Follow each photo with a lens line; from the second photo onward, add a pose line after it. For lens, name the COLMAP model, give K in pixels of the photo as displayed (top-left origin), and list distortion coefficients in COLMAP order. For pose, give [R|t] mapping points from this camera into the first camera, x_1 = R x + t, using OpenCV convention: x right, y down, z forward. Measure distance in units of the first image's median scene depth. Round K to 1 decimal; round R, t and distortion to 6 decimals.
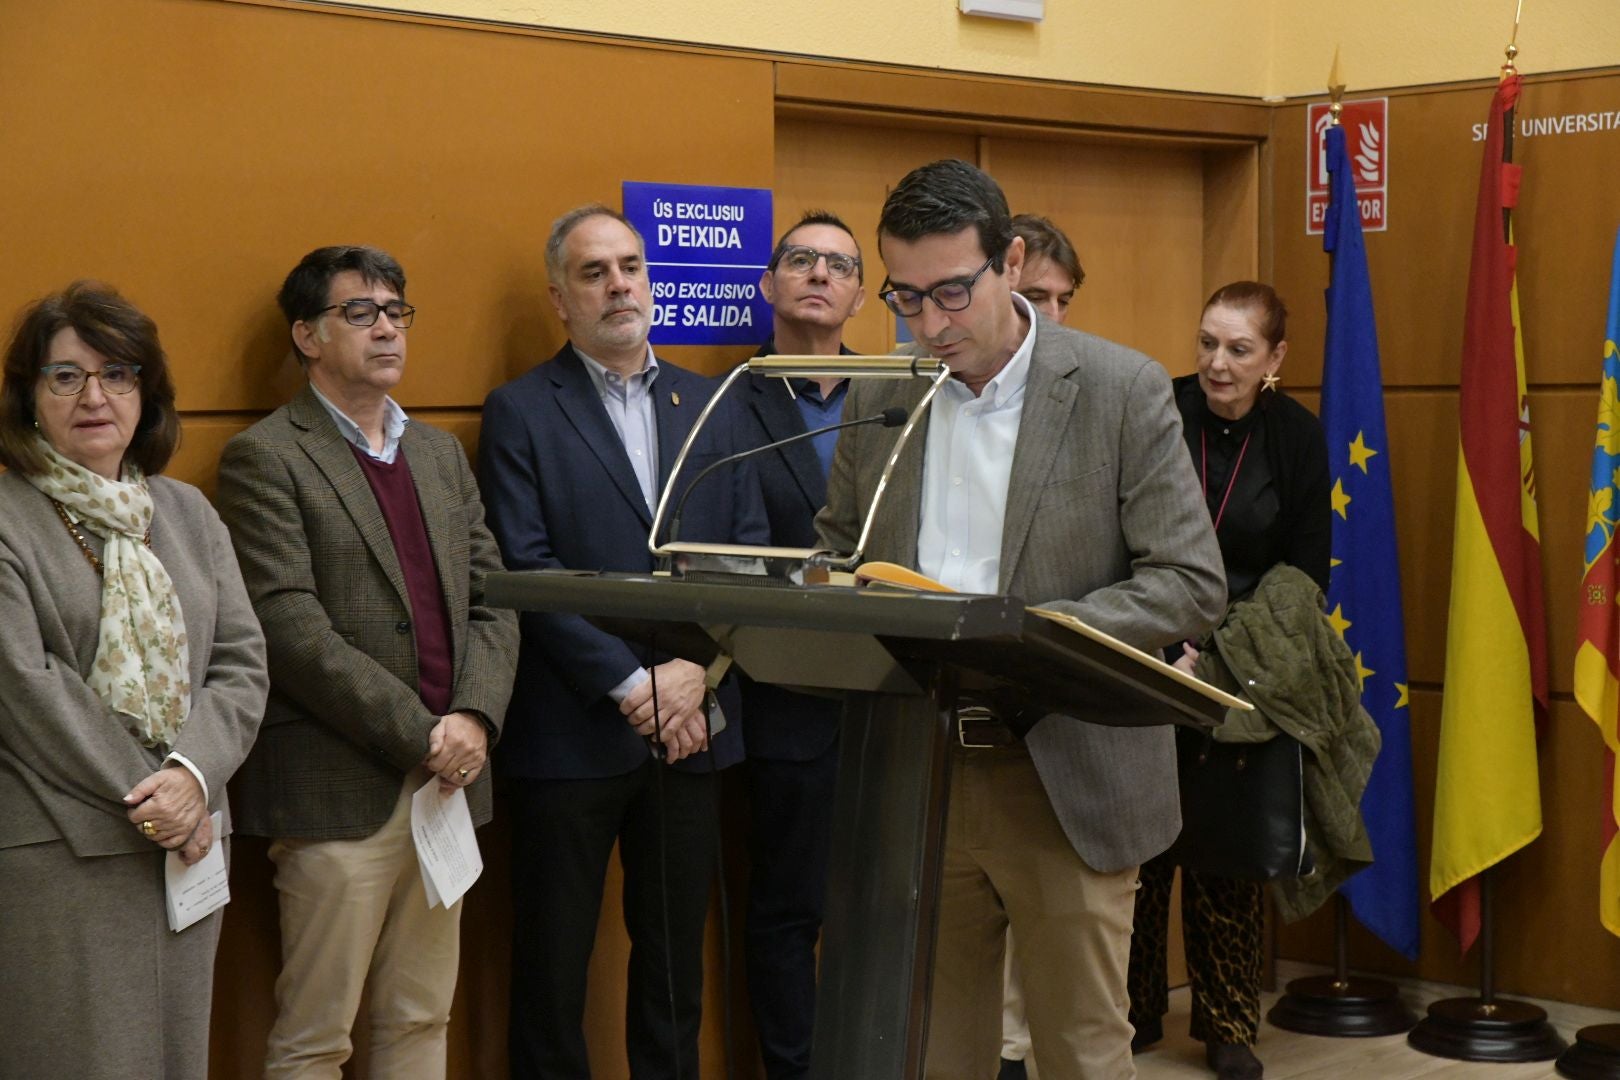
lens RADIAL K [[2952.0, 0, 810.0], [0, 2952.0, 540.0], [0, 0, 1]] dist [0.169236, 0.423668]
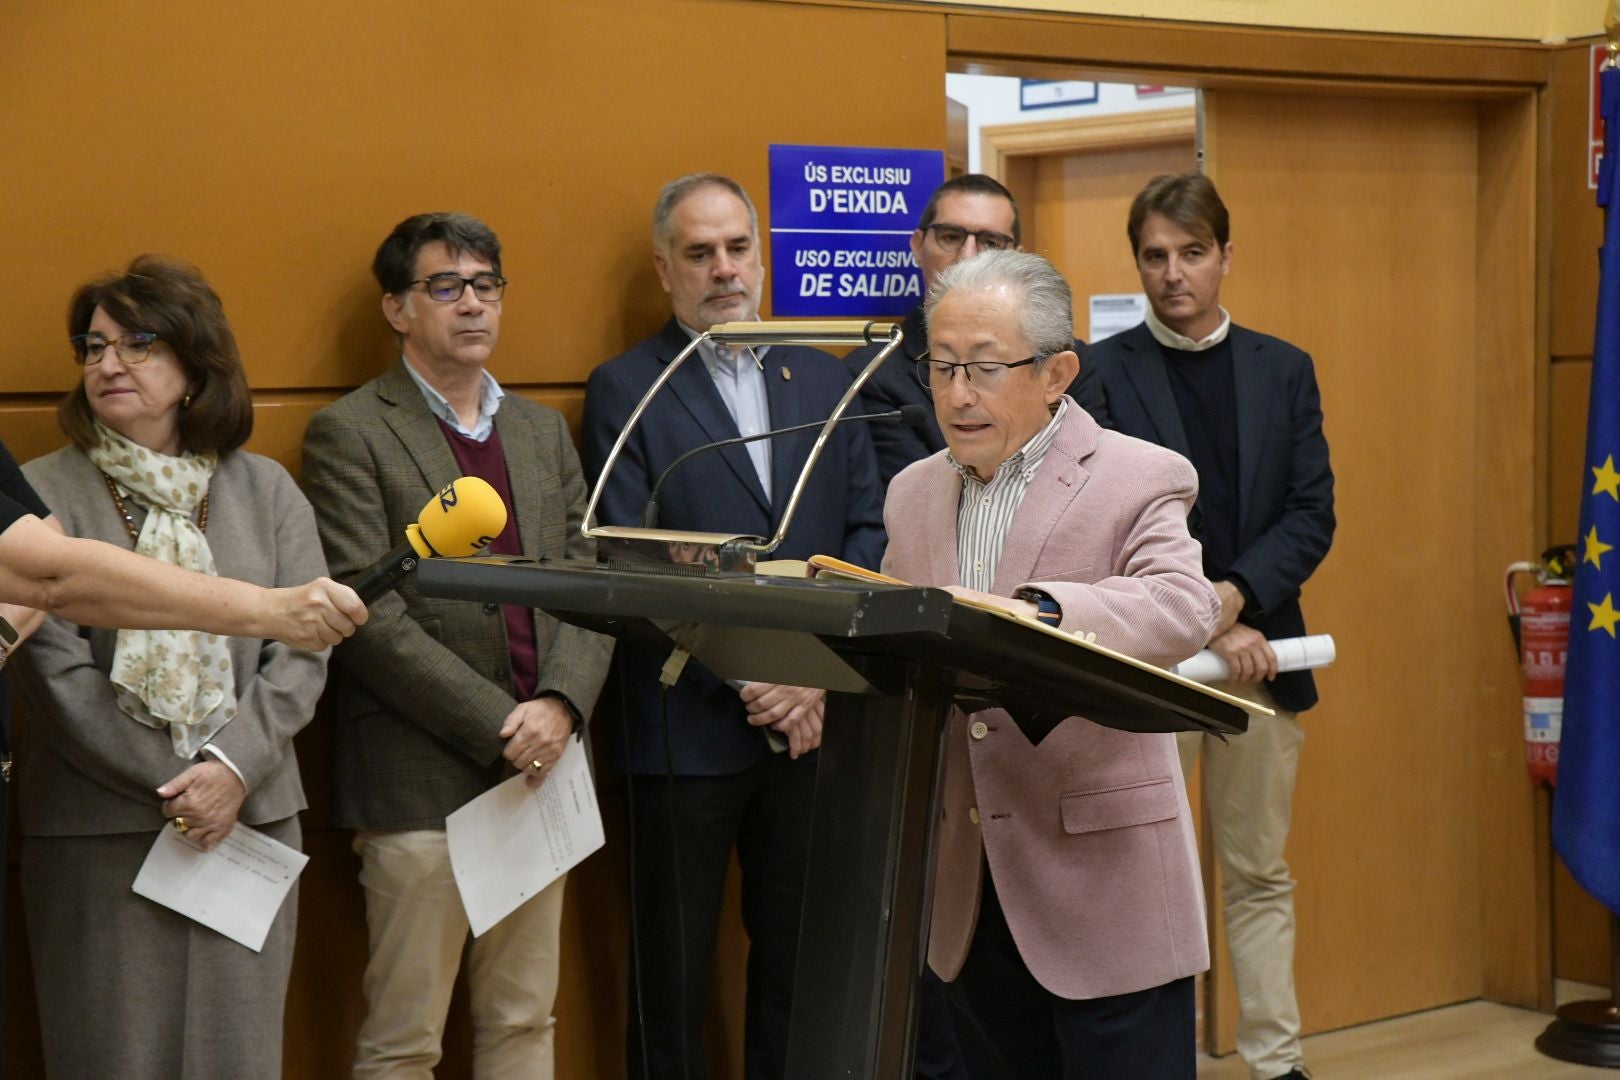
lens RADIAL K [[2952.0, 0, 810.0], [0, 2952.0, 540.0], [0, 0, 1]] dist [0.169236, 0.423668]
pose [[0.986521, 0.003459, -0.163596, 0.100023], [-0.002333, 0.999972, 0.007074, -0.001003], [0.163616, -0.006597, 0.986502, 0.062157]]
